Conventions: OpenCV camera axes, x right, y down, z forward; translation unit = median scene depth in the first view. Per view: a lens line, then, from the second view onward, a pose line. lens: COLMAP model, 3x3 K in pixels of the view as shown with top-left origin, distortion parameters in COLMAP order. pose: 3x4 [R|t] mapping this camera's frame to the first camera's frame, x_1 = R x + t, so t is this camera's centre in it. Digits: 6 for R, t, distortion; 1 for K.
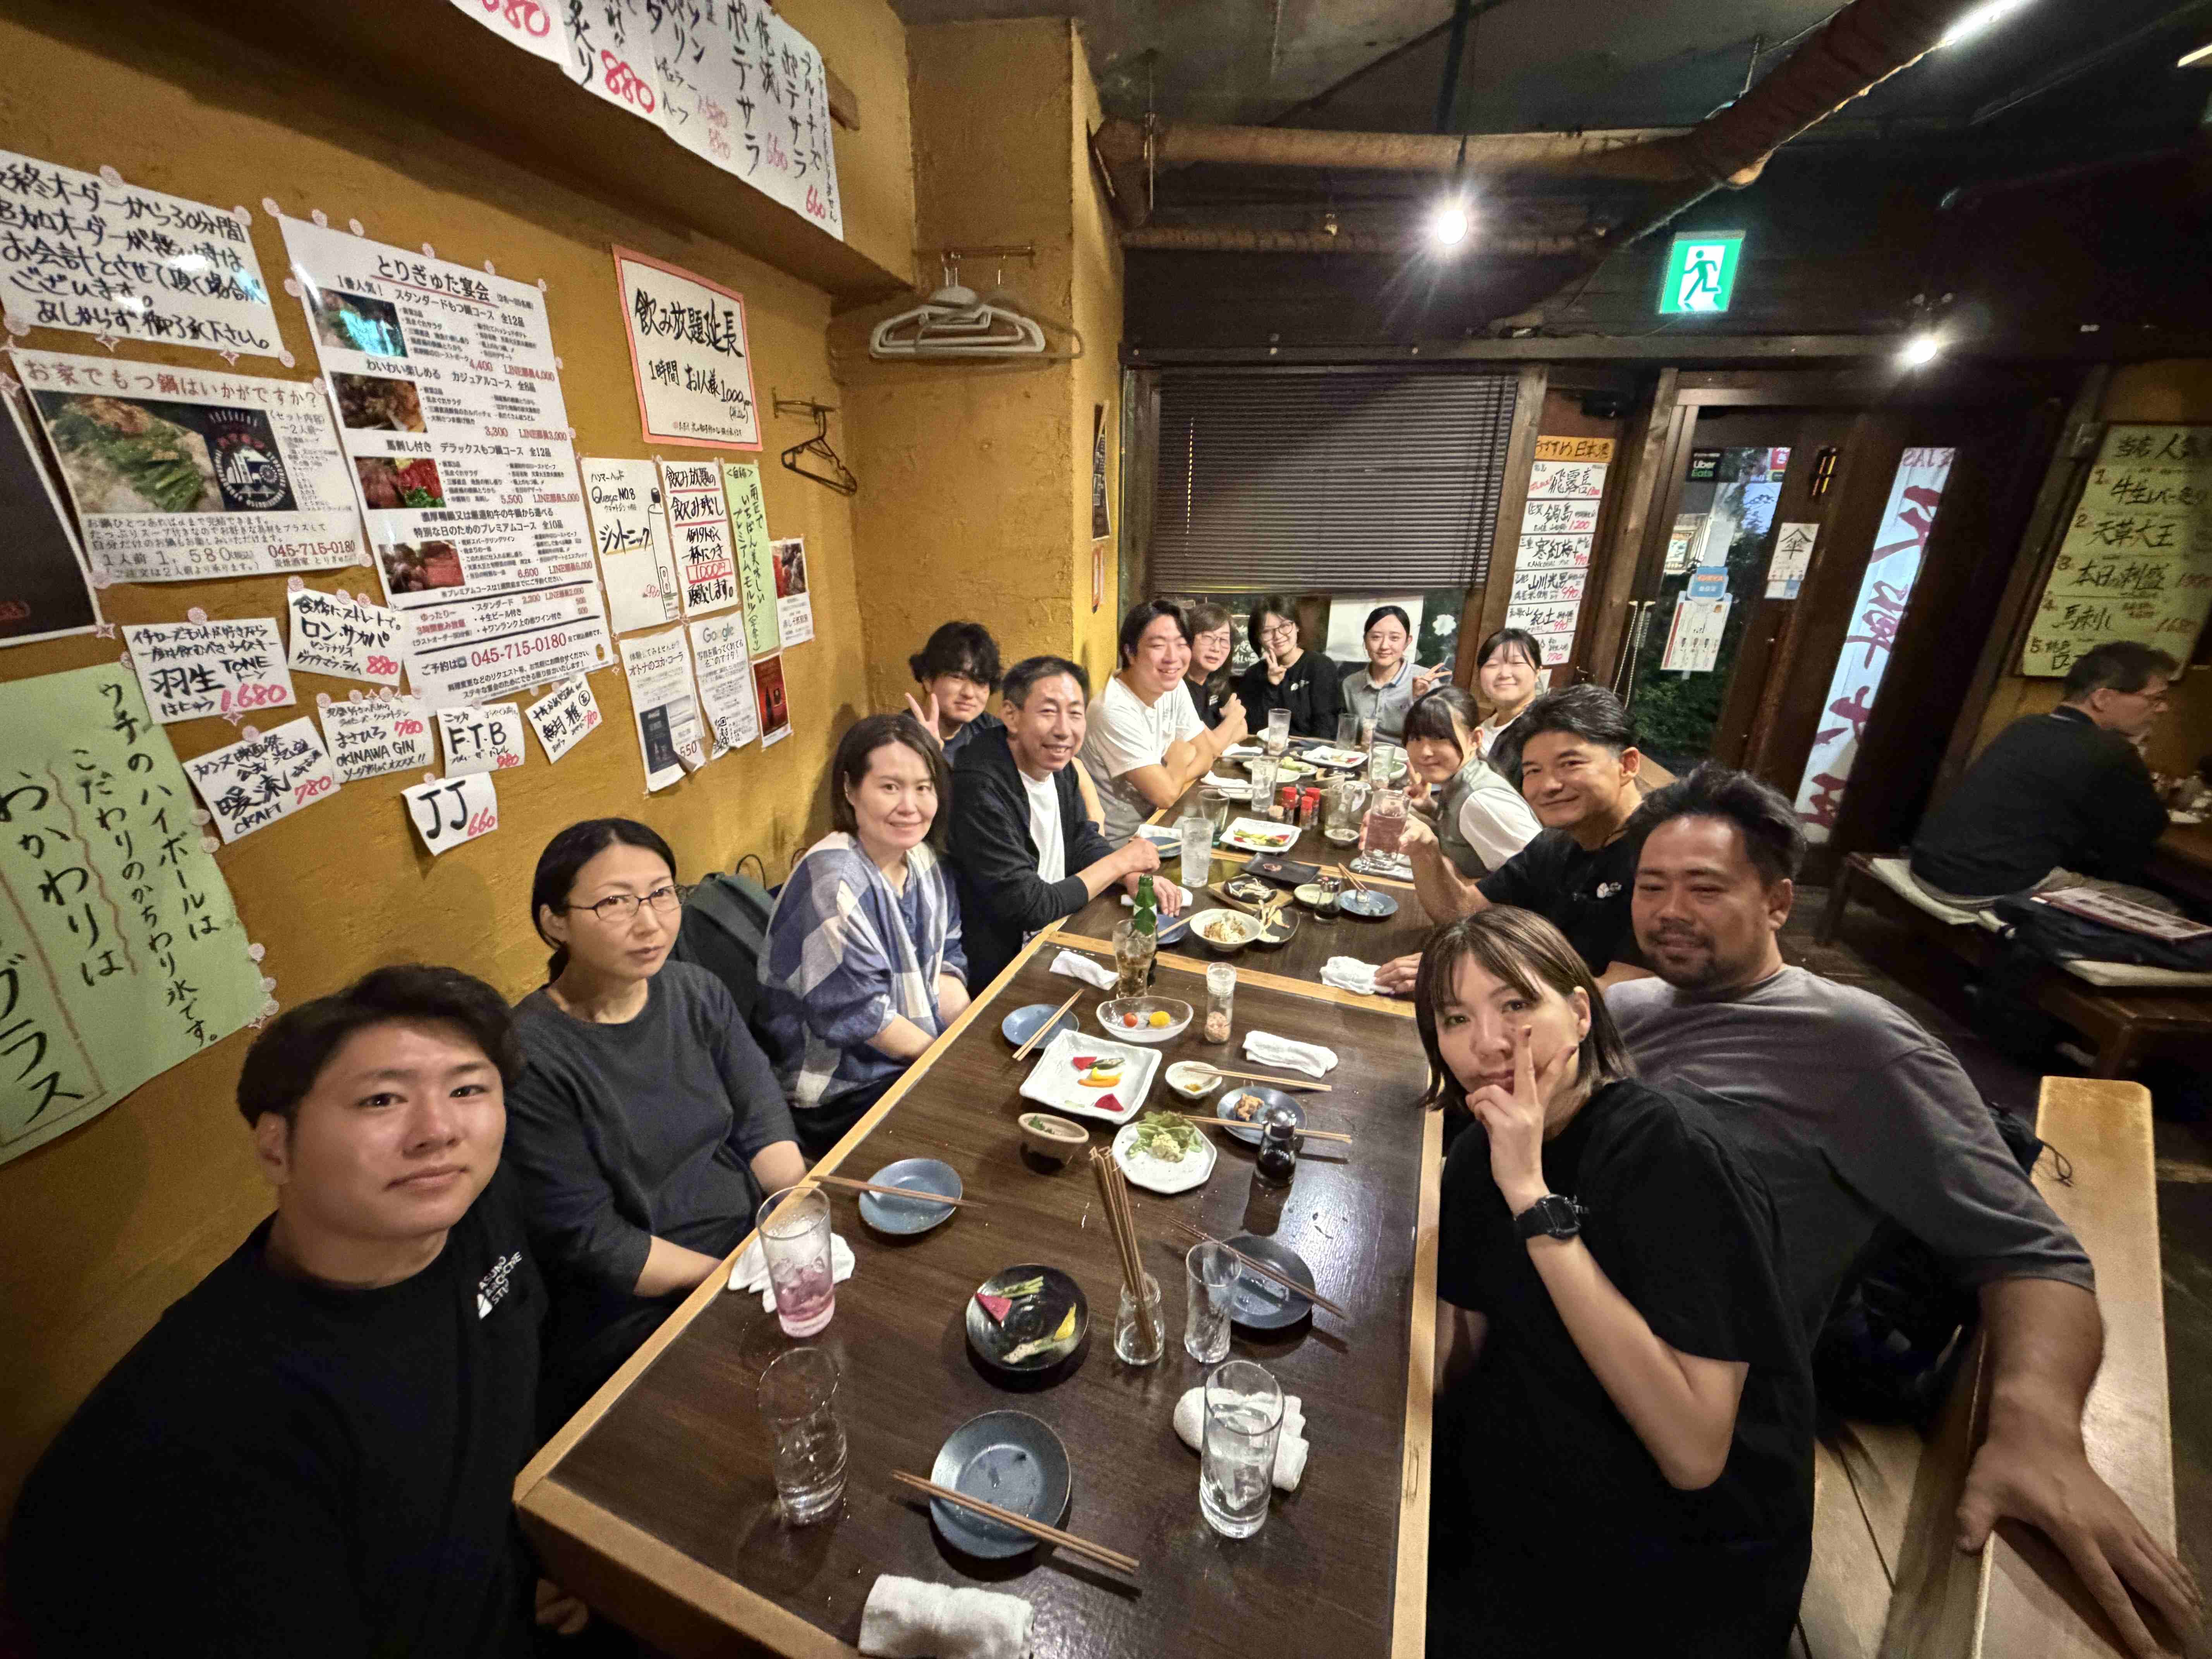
lens RADIAL K [[891.7, 0, 1106.0], [0, 891.7, 829.5], [0, 0, 1]] dist [-0.000974, 0.000018]
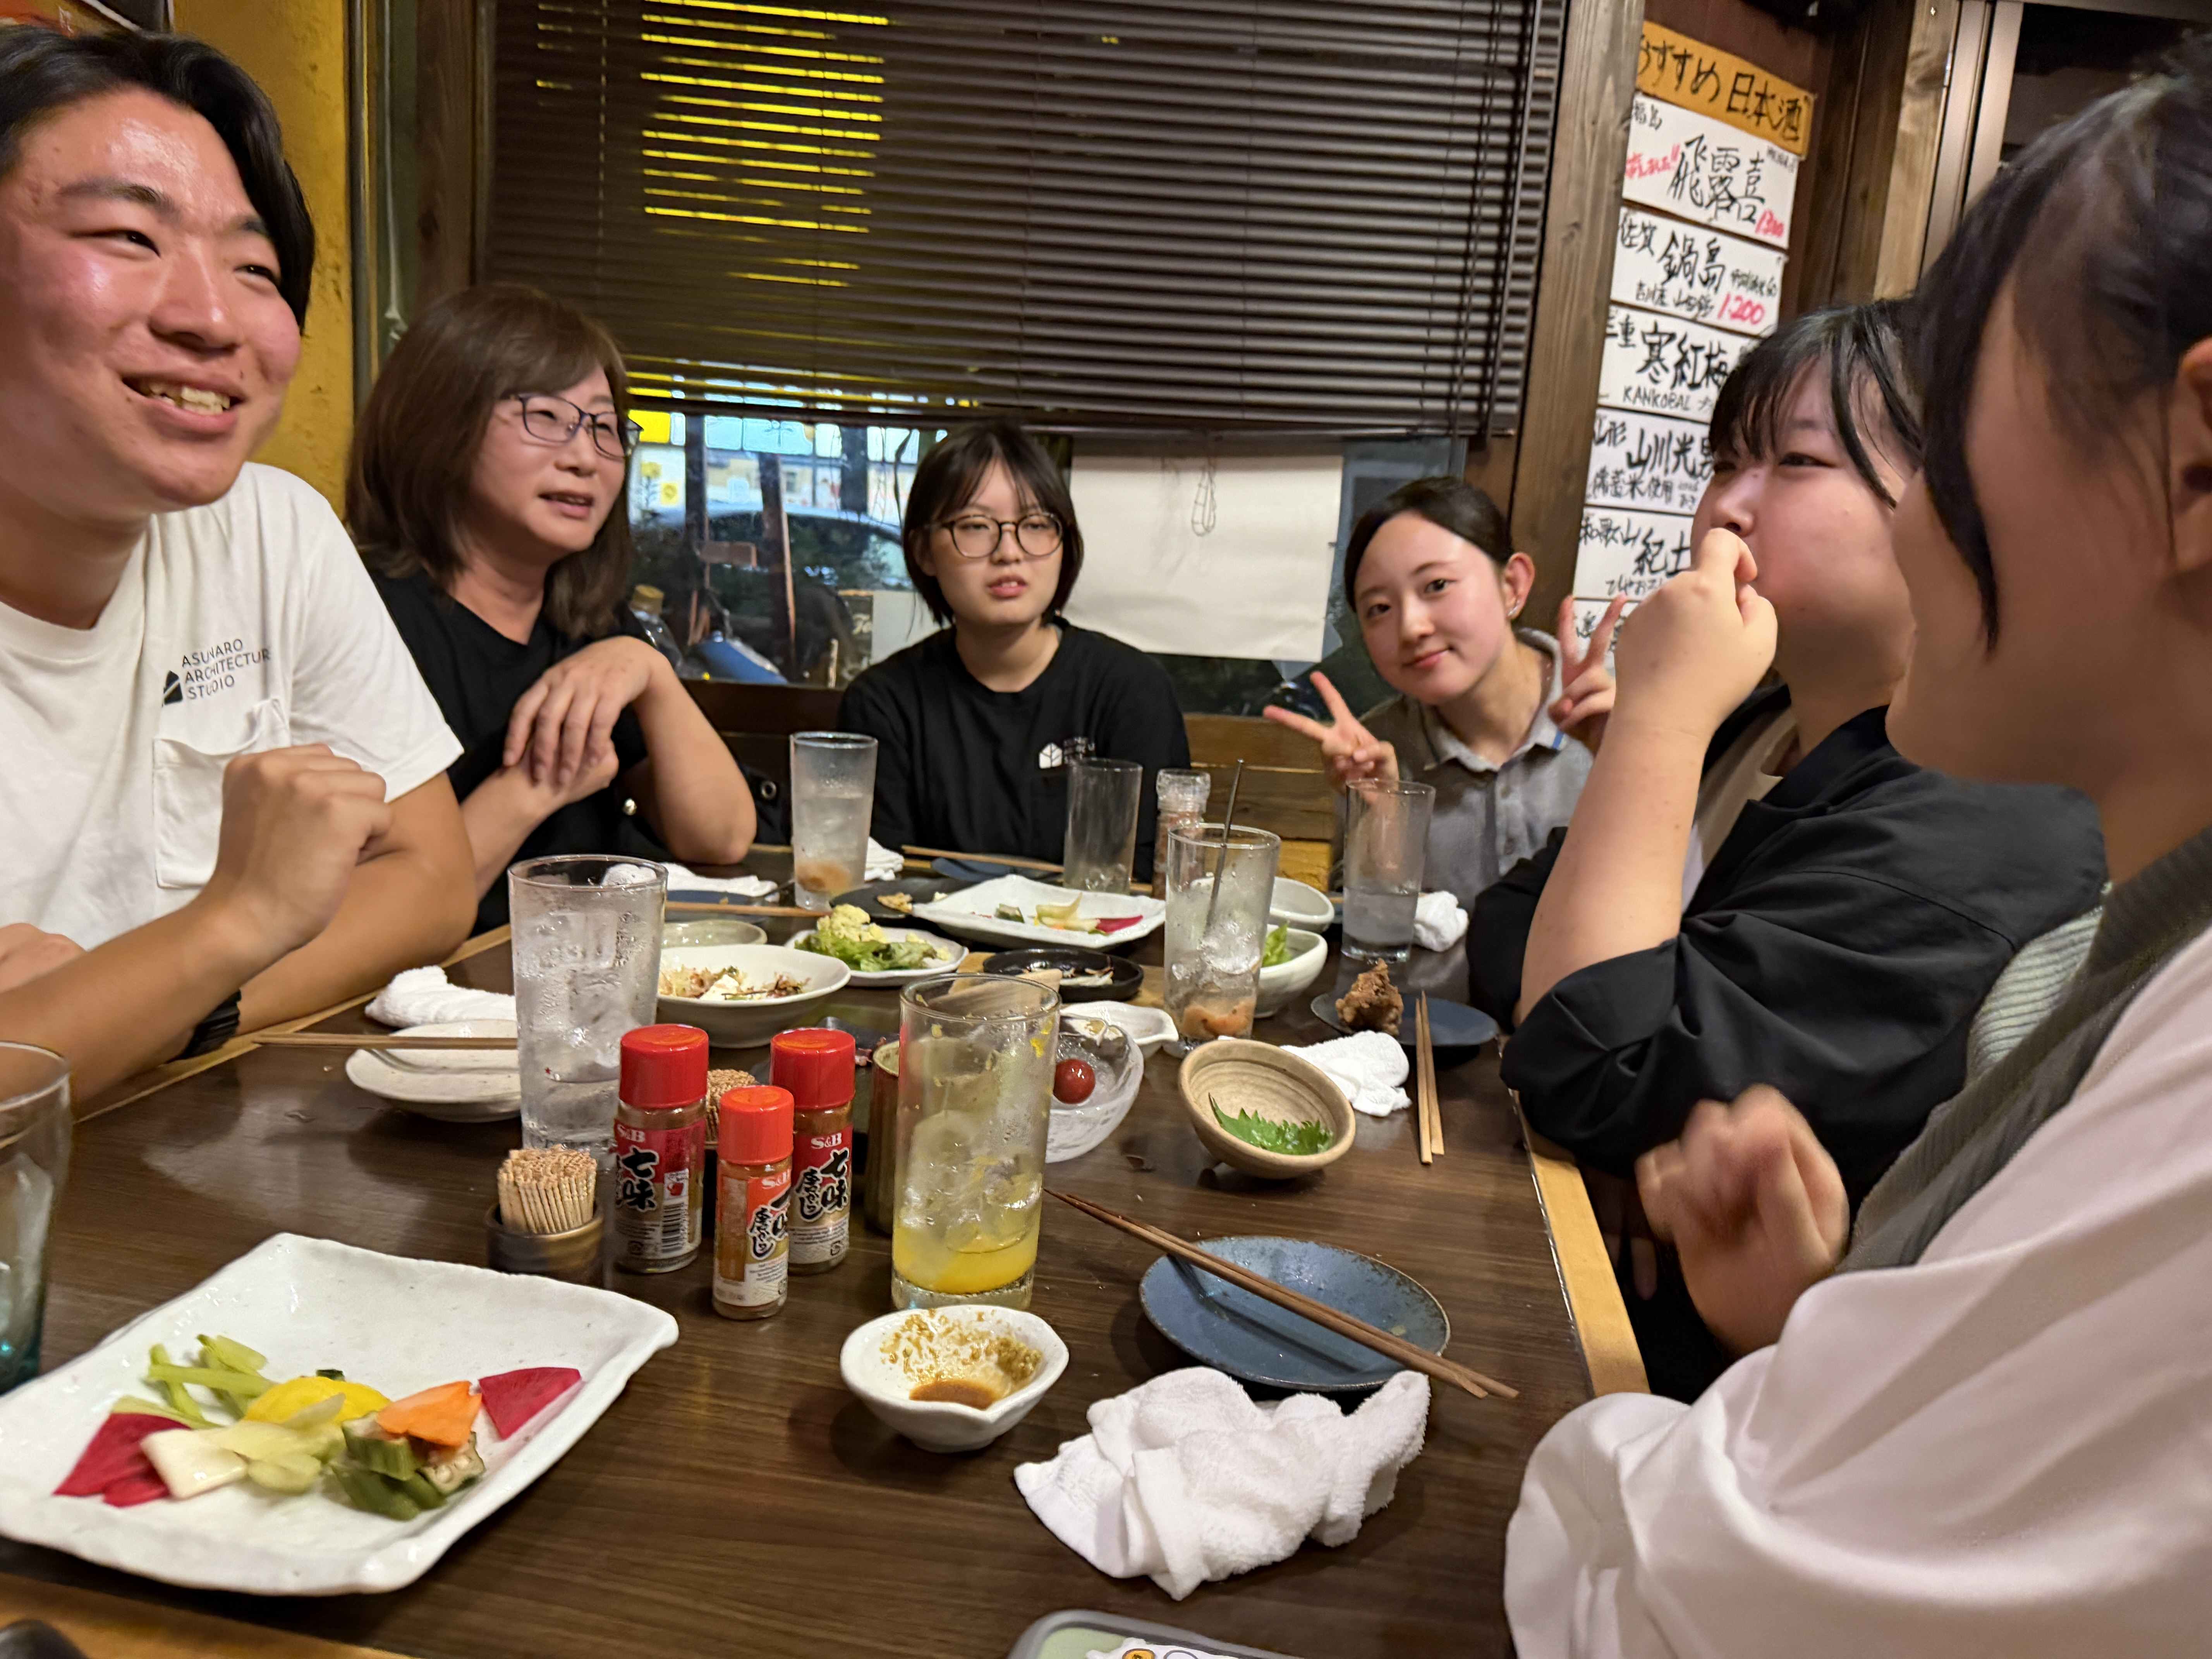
lens RADIAL K [[1403.1, 0, 1106.0], [0, 1403.1, 829.5], [0, 0, 1]] dist [-0.056179, 0.026019]
pose [[0.980261, 0.033234, 0.194893, 0.182269], [0.006418, 0.979902, -0.199377, -0.024568], [-0.197602, 0.196692, 0.960347, 0.577586]]
